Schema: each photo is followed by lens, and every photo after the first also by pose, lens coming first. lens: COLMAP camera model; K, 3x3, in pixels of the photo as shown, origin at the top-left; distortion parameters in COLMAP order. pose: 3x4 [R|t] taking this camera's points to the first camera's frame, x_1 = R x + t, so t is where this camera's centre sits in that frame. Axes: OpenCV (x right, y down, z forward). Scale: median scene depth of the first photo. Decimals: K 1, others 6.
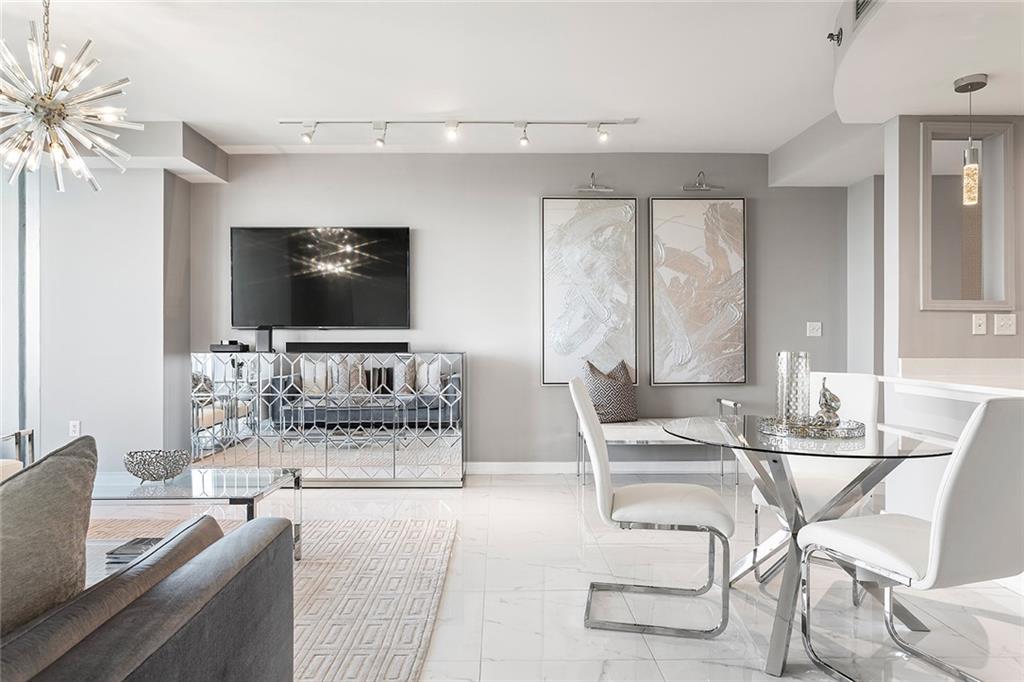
lens RADIAL K [[604.5, 0, 515.1], [0, 604.5, 335.9], [0, 0, 1]] dist [-0.052476, -0.000155]
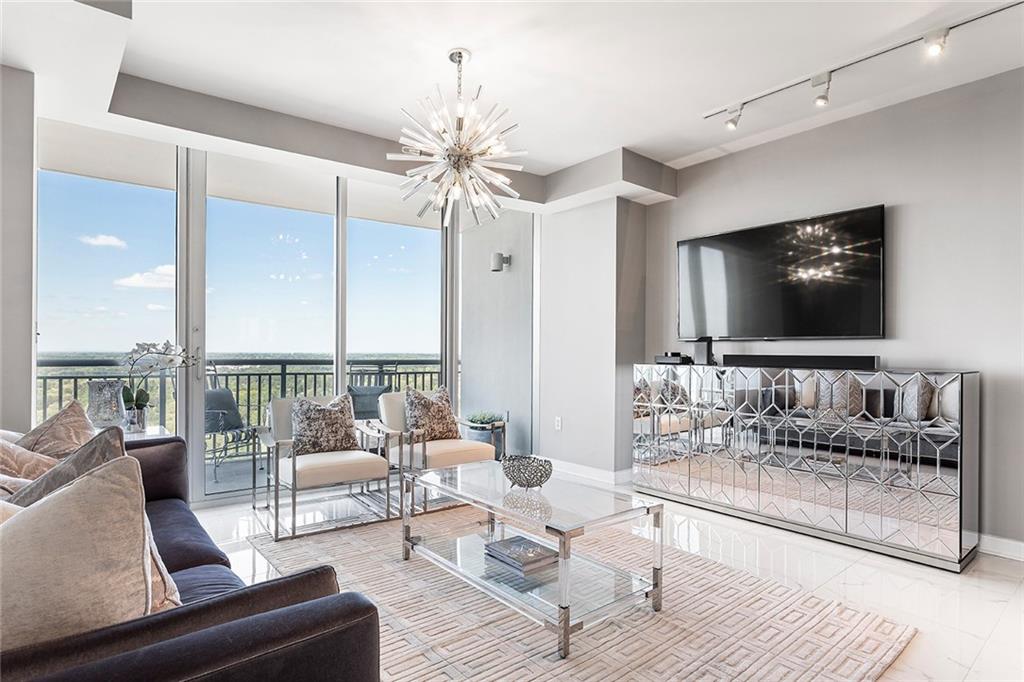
lens RADIAL K [[531.6, 0, 511.9], [0, 531.6, 347.8], [0, 0, 1]] dist [-0.012325, 0.000323]
pose [[0.614828, -0.004761, -0.788647, 0.063508], [-0.000927, 0.999977, -0.006759, 0.005874], [0.788661, 0.004887, 0.614809, 0.233952]]
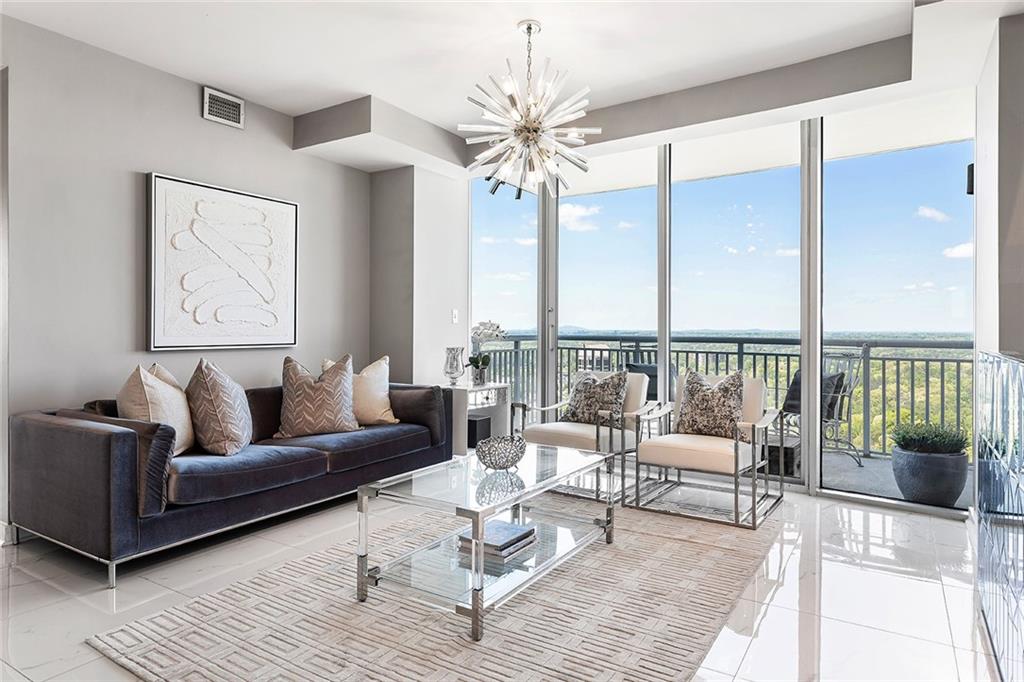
lens RADIAL K [[604.5, 0, 515.1], [0, 604.5, 335.9], [0, 0, 1]] dist [-0.052476, -0.000155]
pose [[-0.554878, 0.006732, -0.831905, 0.116957], [-0.002446, 0.999950, 0.009723, 0.009242], [0.831928, 0.007430, -0.554833, 0.887296]]
